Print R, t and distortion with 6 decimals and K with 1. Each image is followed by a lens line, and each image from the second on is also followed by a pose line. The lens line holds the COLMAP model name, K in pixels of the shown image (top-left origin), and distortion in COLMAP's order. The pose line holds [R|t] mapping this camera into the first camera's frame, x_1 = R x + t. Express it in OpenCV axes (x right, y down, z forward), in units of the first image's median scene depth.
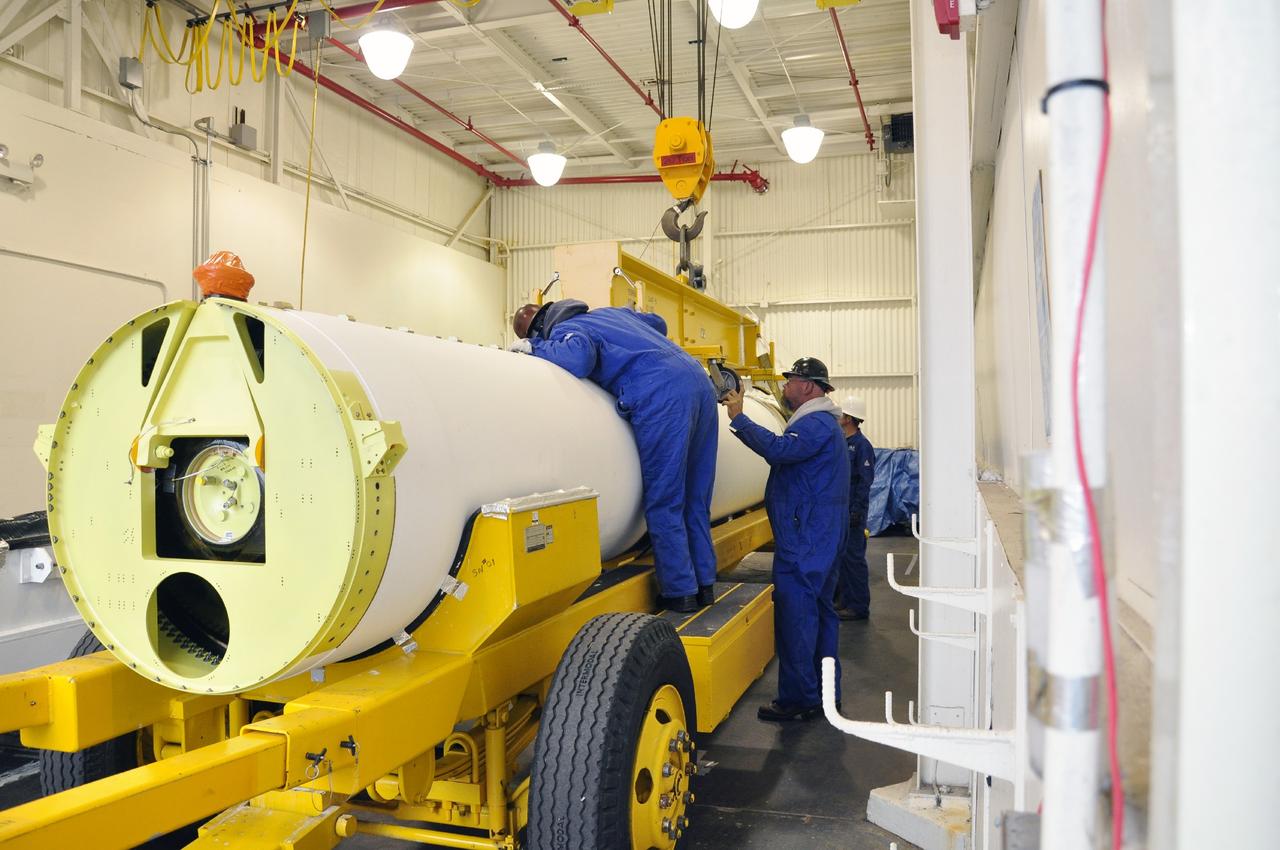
lens RADIAL K [[1002.5, 0, 640.0], [0, 1002.5, 425.0], [0, 0, 1]] dist [-0.001798, -0.000661]
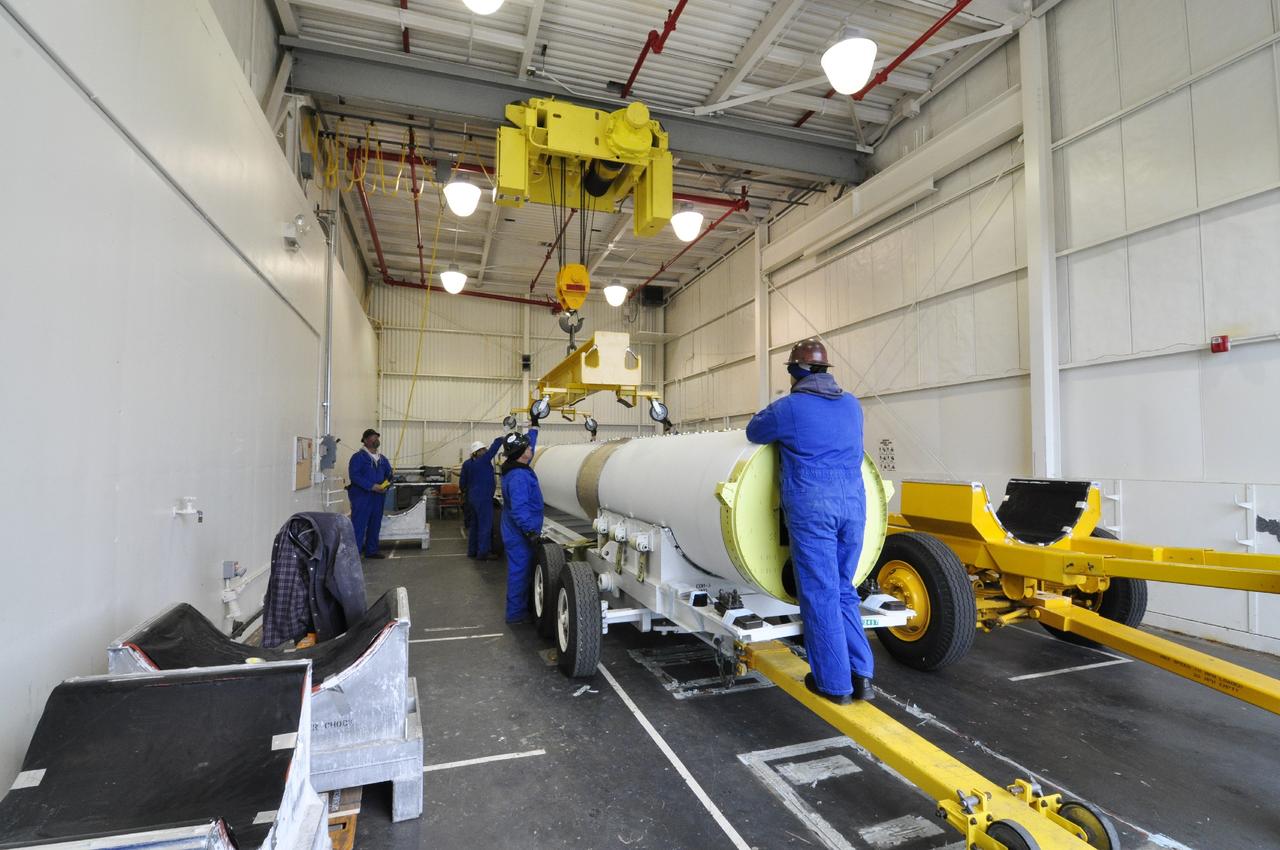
lens RADIAL K [[612.4, 0, 640.0], [0, 612.4, 425.0], [0, 0, 1]] dist [0.000400, 0.000016]
pose [[0.813349, 0.038173, 0.580522, -0.361767], [-0.012745, 0.998775, -0.047819, 0.002567], [-0.581637, 0.031495, 0.812839, 0.080719]]
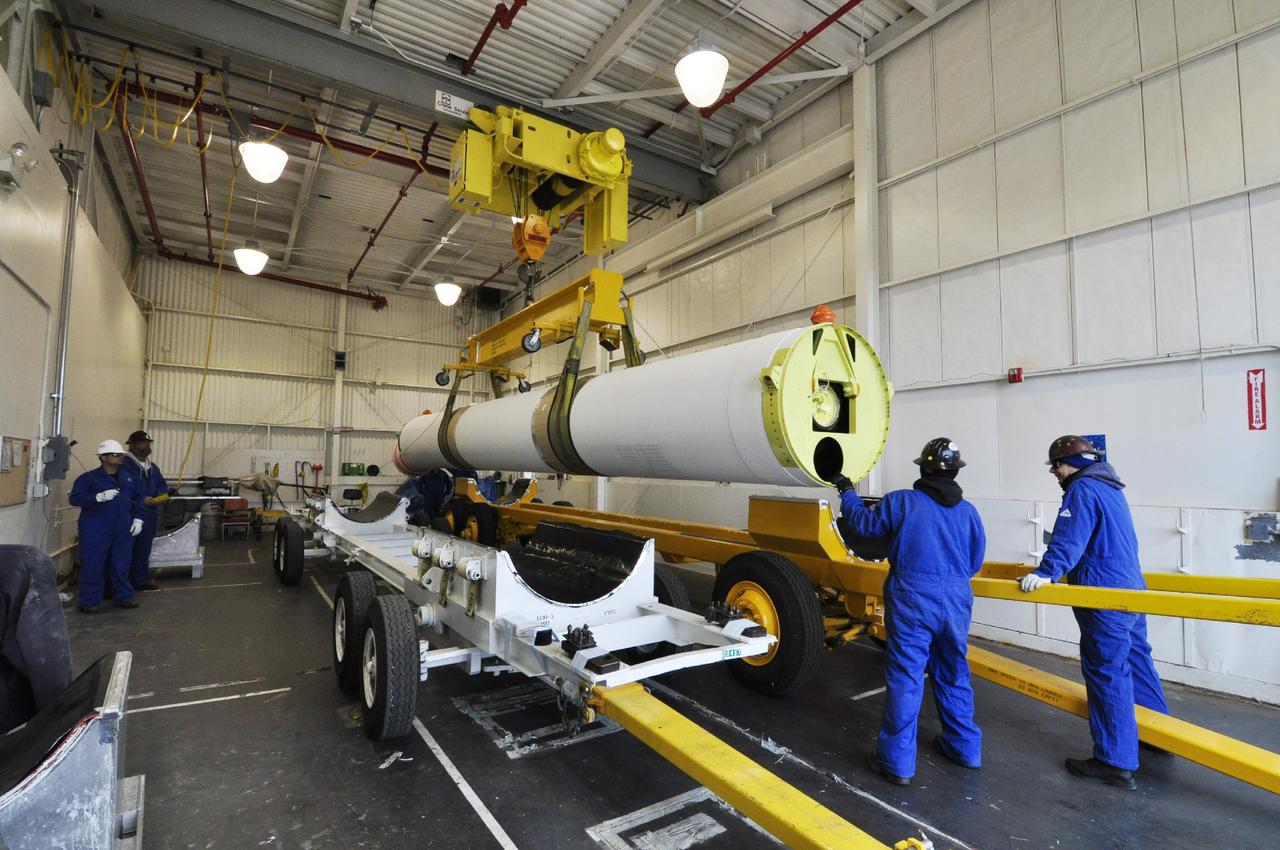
lens RADIAL K [[609.7, 0, 638.3], [0, 609.7, 431.9], [0, 0, 1]] dist [-0.001061, -0.013776]
pose [[0.627902, 0.064756, 0.775594, -0.343657], [-0.025879, 0.997719, -0.062351, 0.001885], [-0.777862, 0.019079, 0.628145, 0.108980]]
